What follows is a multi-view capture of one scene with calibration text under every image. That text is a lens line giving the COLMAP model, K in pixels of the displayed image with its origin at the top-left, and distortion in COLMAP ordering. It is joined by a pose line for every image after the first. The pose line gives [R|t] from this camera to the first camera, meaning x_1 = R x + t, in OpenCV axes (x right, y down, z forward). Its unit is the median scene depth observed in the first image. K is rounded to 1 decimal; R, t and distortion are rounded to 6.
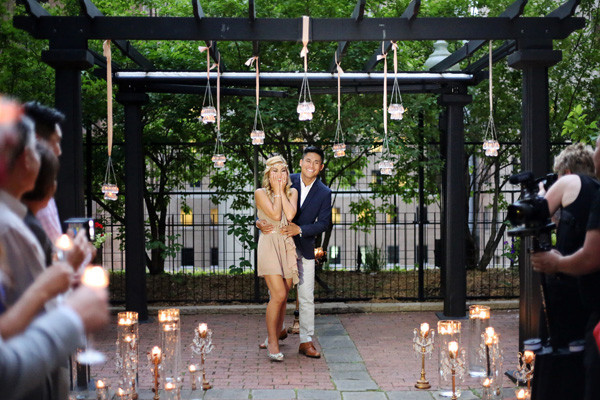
lens RADIAL K [[914.3, 0, 301.0], [0, 914.3, 213.2], [0, 0, 1]] dist [-0.114583, 0.001038]
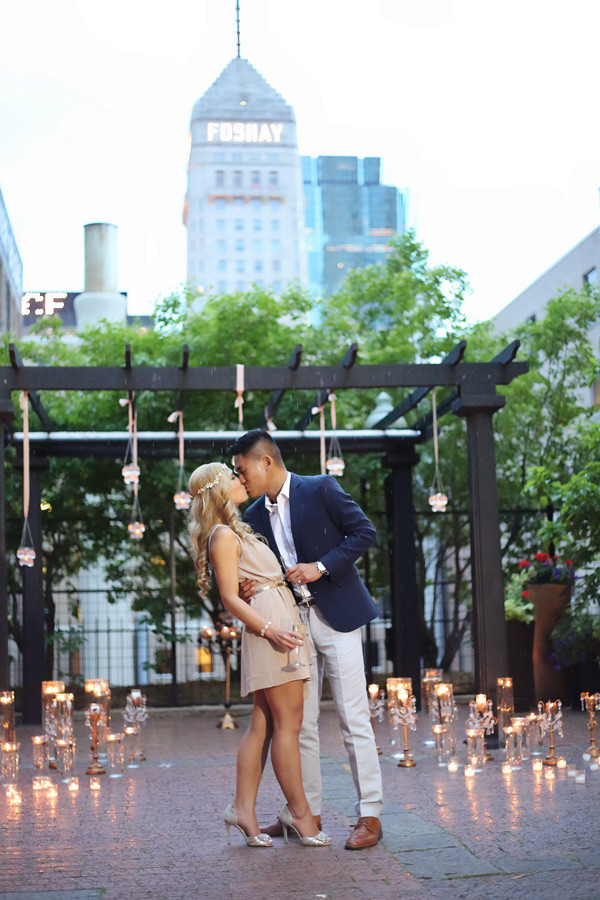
lens RADIAL K [[1327.5, 0, 300.0], [0, 1327.5, 450.0], [0, 0, 1]] dist [-0.096442, 0.014529]
pose [[0.996621, -0.013861, 0.080965, -0.031891], [0.026611, 0.986986, -0.158590, 0.066496], [-0.077713, 0.160209, 0.984019, -0.256555]]
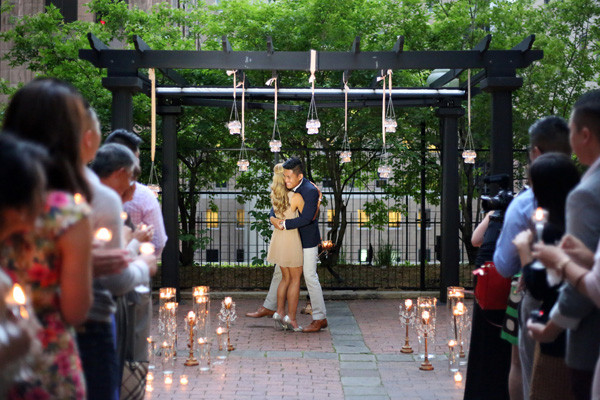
lens RADIAL K [[965.9, 0, 301.5], [0, 965.9, 190.5], [0, 0, 1]] dist [-0.094232, -0.082167]
pose [[0.999461, 0.006689, -0.032128, 0.022333], [-0.007523, 0.999636, -0.025911, 0.005904], [0.031943, 0.026139, 0.999148, -0.210798]]
